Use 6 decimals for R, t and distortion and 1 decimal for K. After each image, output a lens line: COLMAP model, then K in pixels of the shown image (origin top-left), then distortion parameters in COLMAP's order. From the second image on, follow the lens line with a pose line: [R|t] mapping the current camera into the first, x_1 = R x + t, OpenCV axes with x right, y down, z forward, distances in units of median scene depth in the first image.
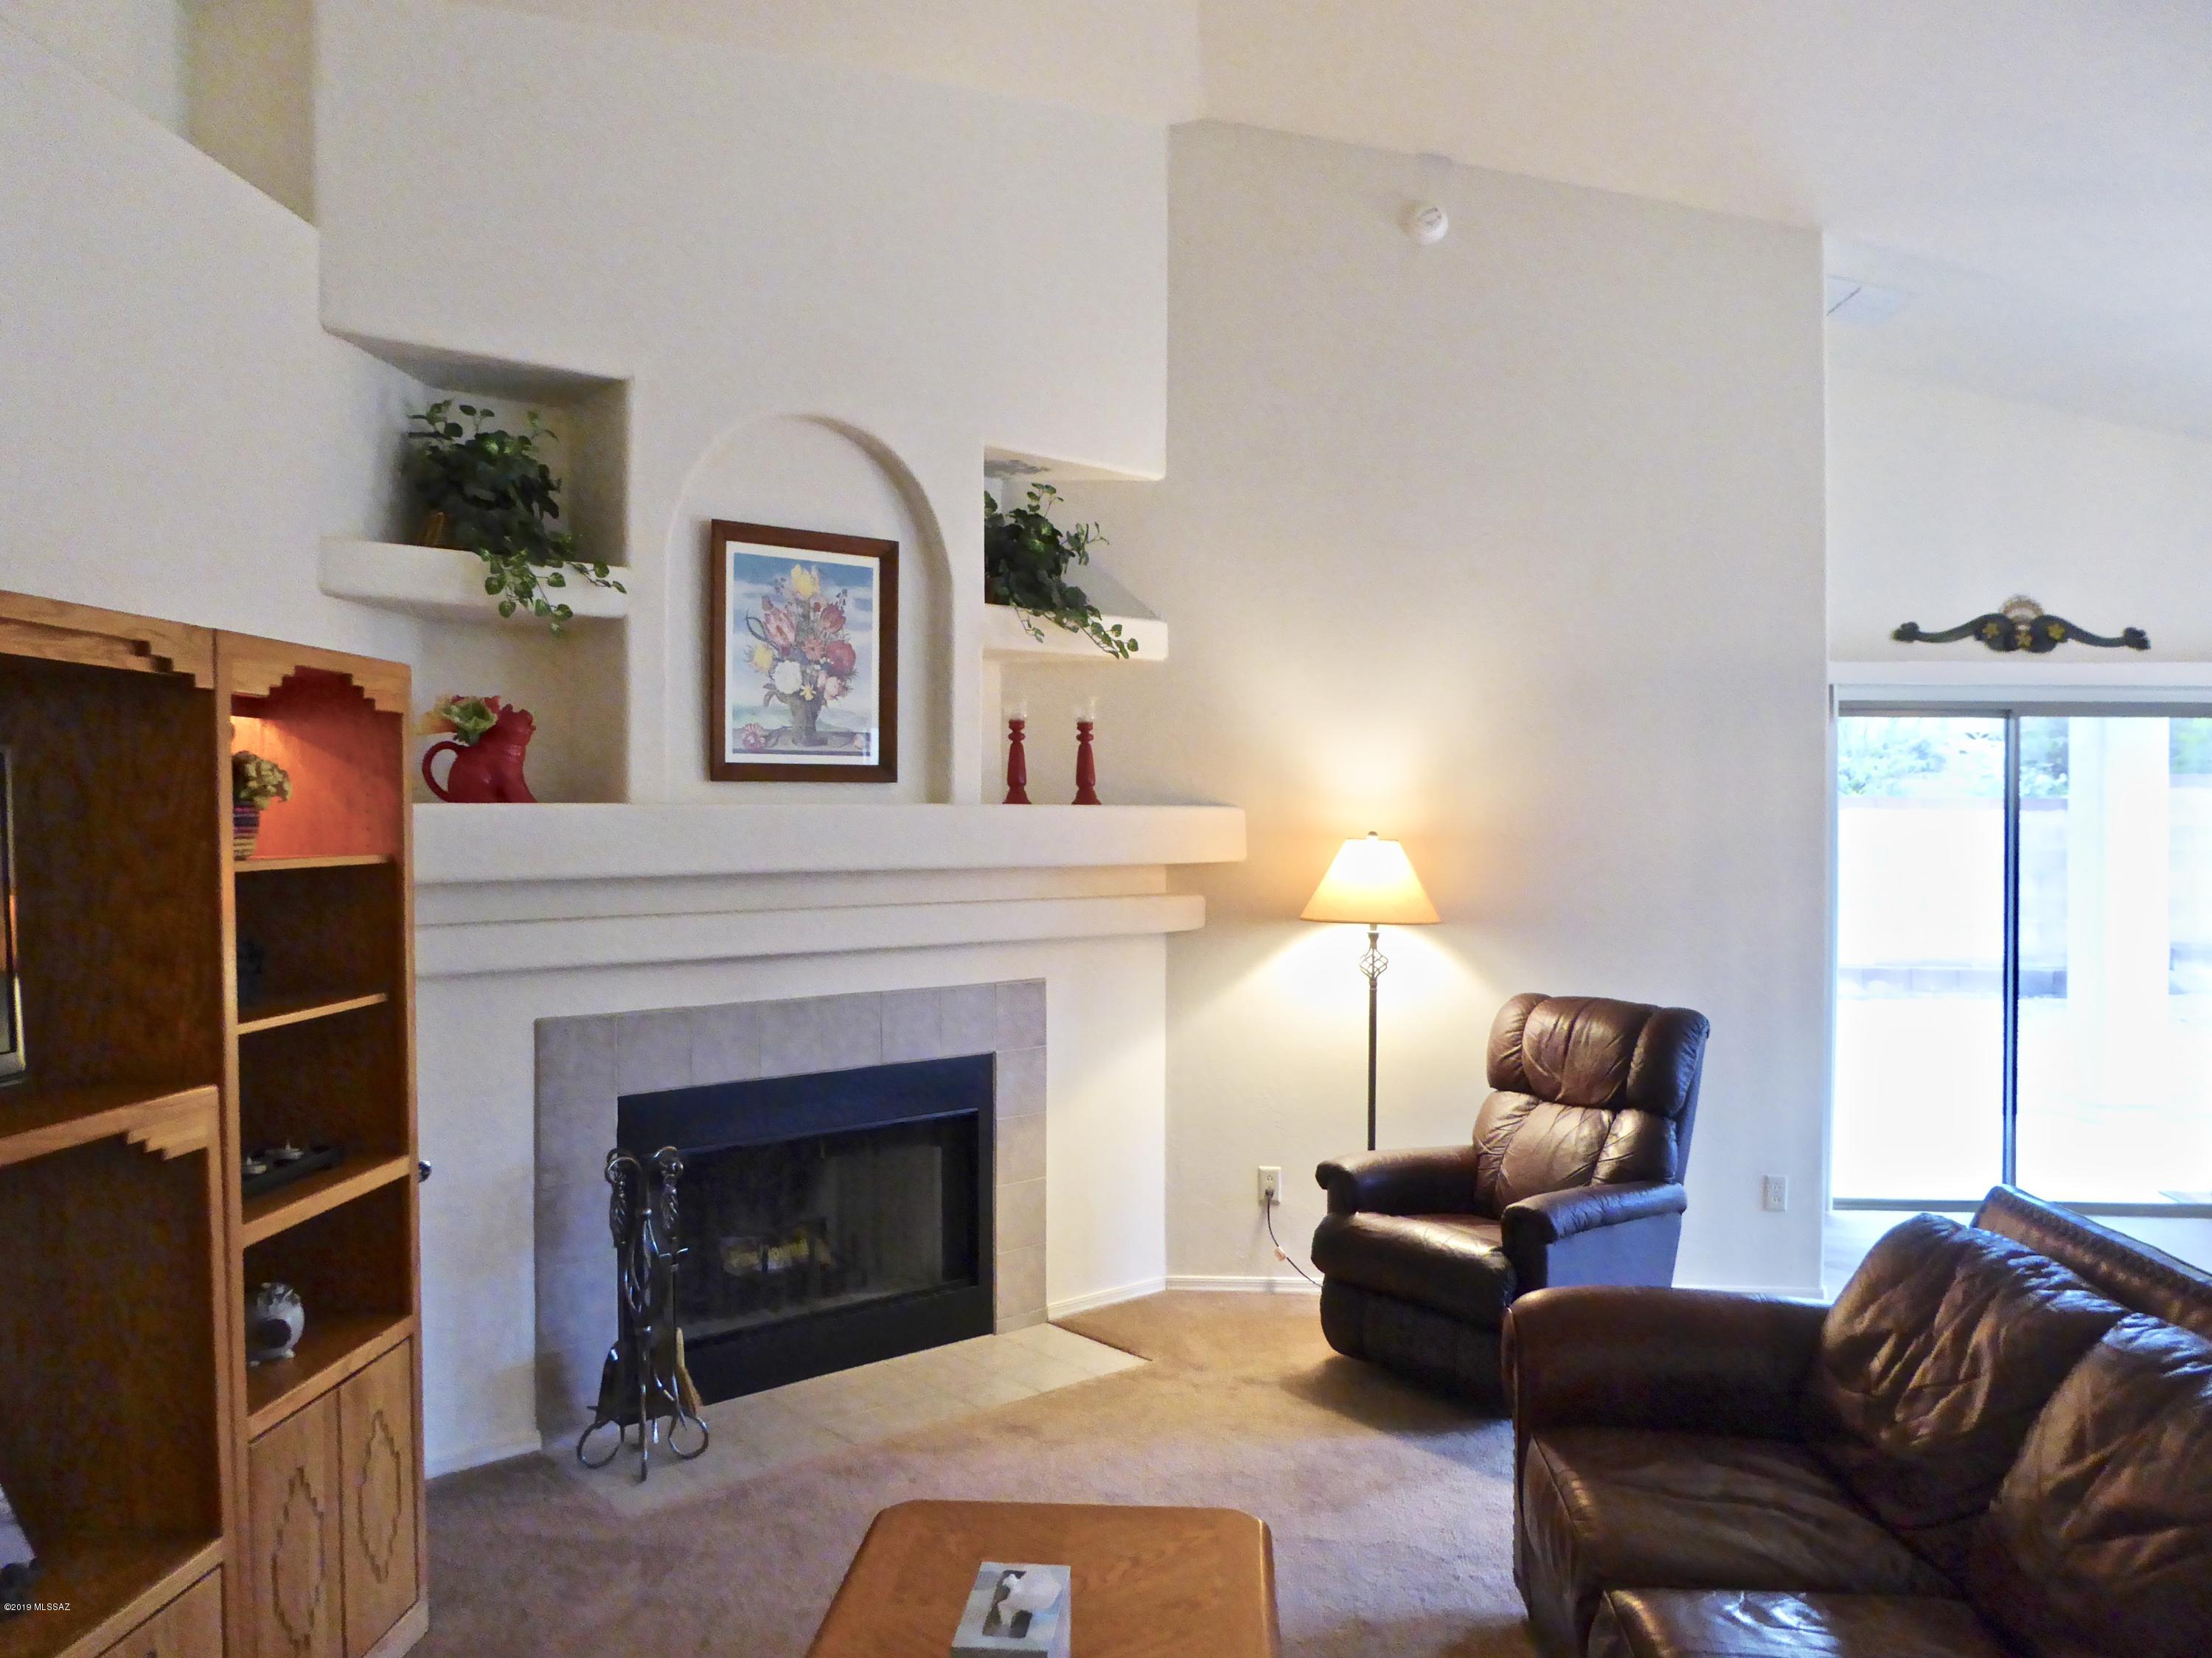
lens RADIAL K [[1678.2, 0, 1106.0], [0, 1678.2, 829.0], [0, 0, 1]] dist [0.008227, 0.005303]
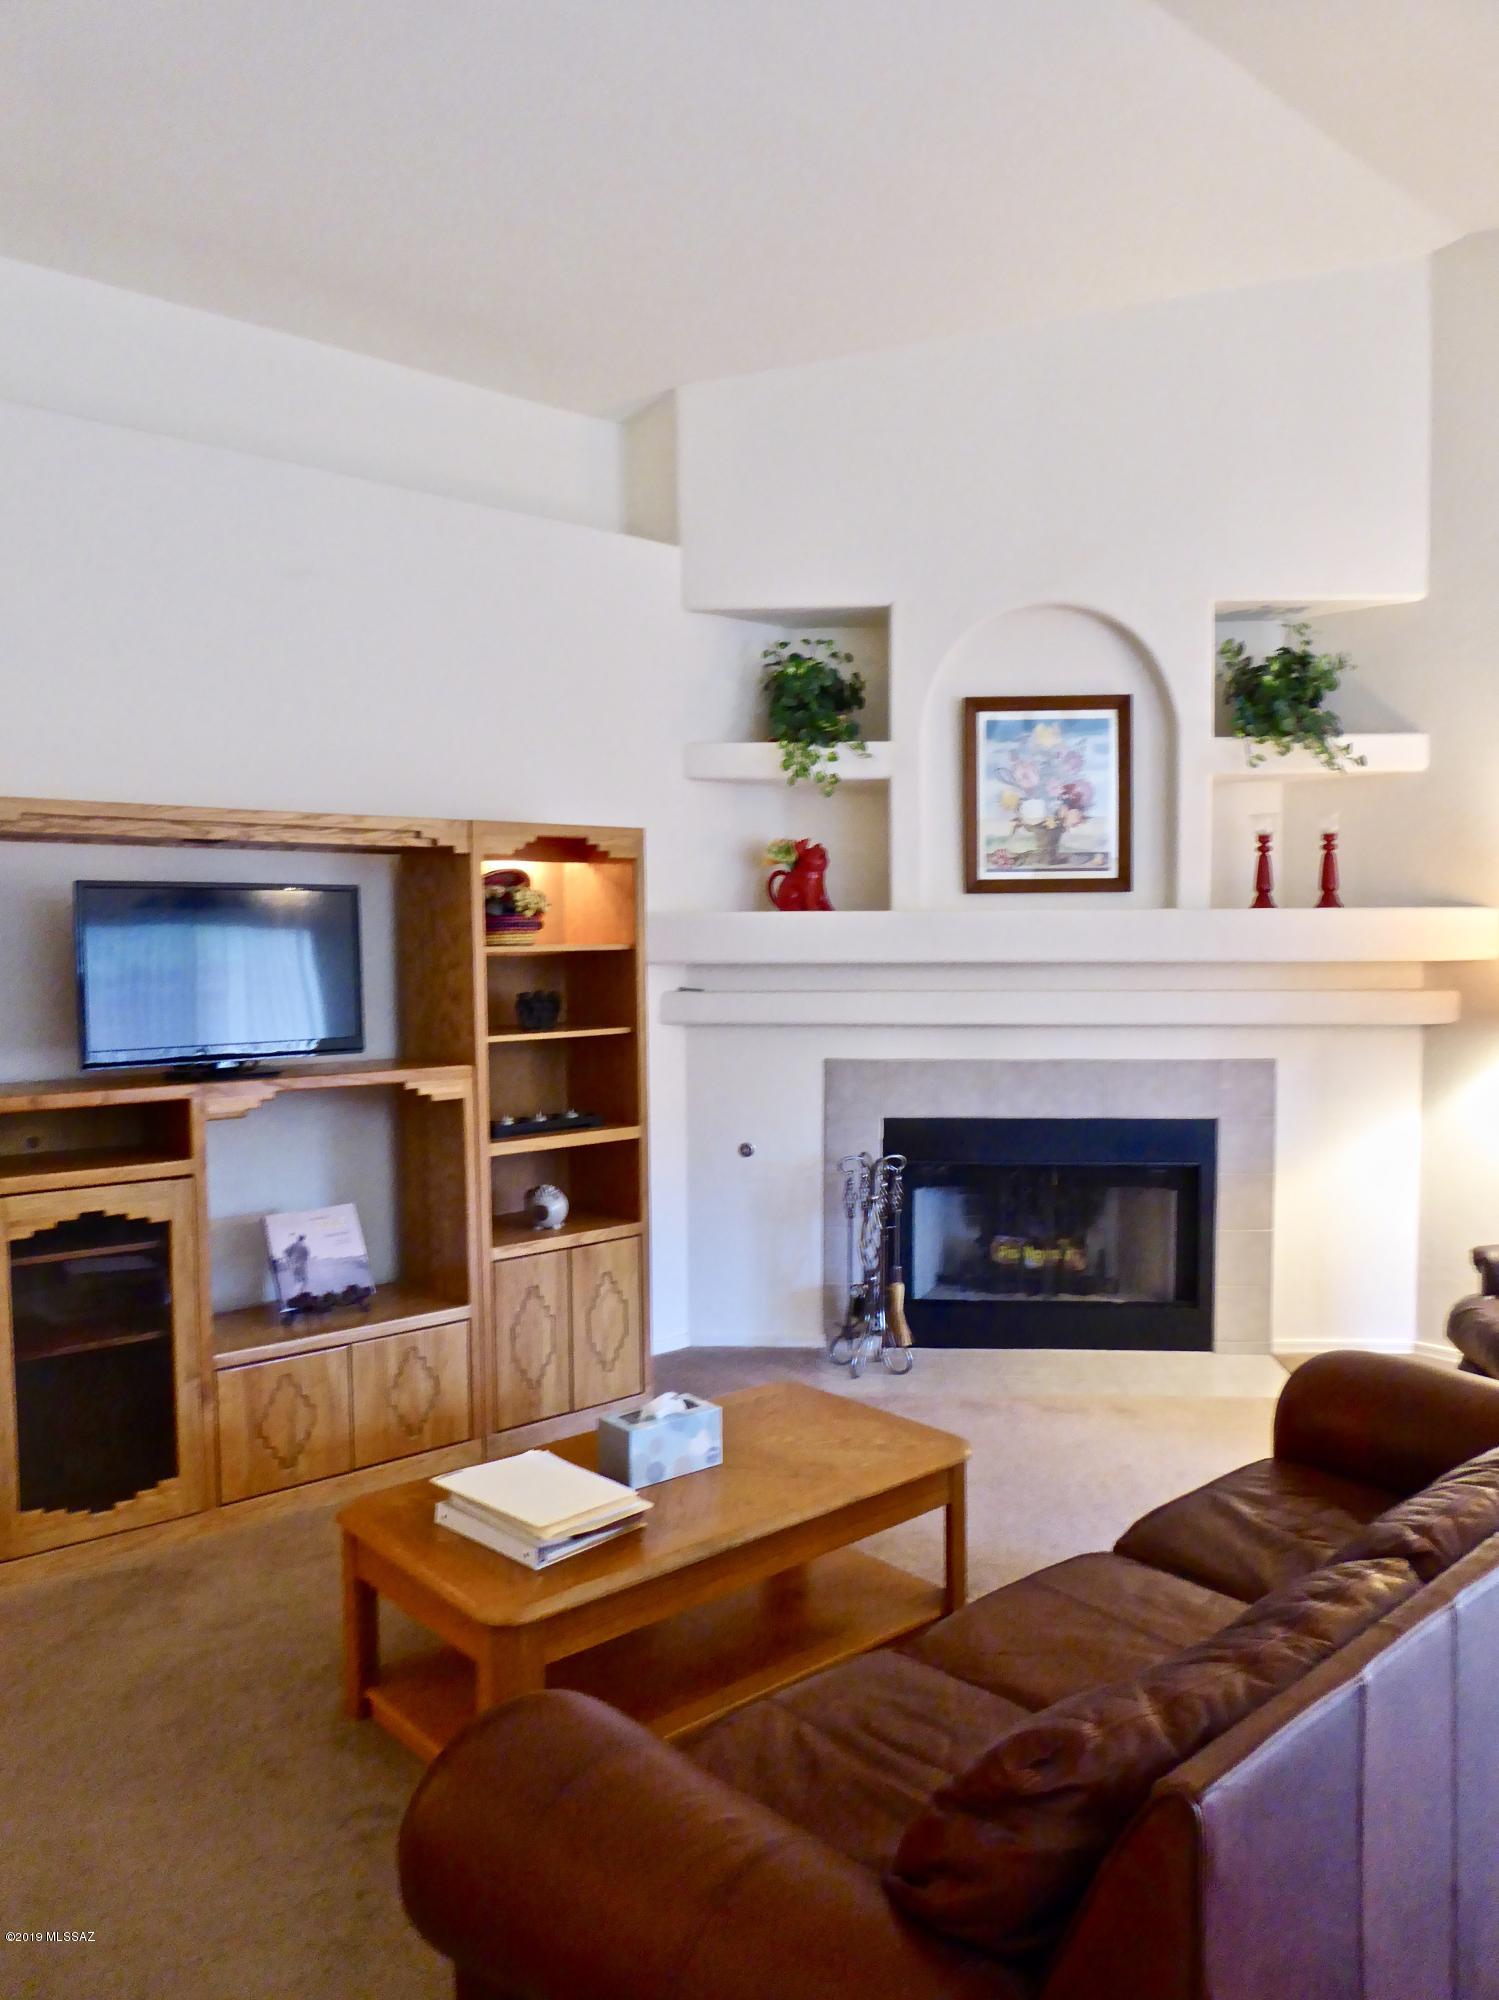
lens RADIAL K [[1511.6, 0, 749.5], [0, 1511.6, 1000.0], [0, 0, 1]] dist [0.030395, 0.005759]
pose [[0.731803, 0.032383, -0.680747, 0.450244], [-0.000899, 0.998915, 0.046552, 0.000286], [0.681516, -0.033455, 0.731038, -0.006266]]
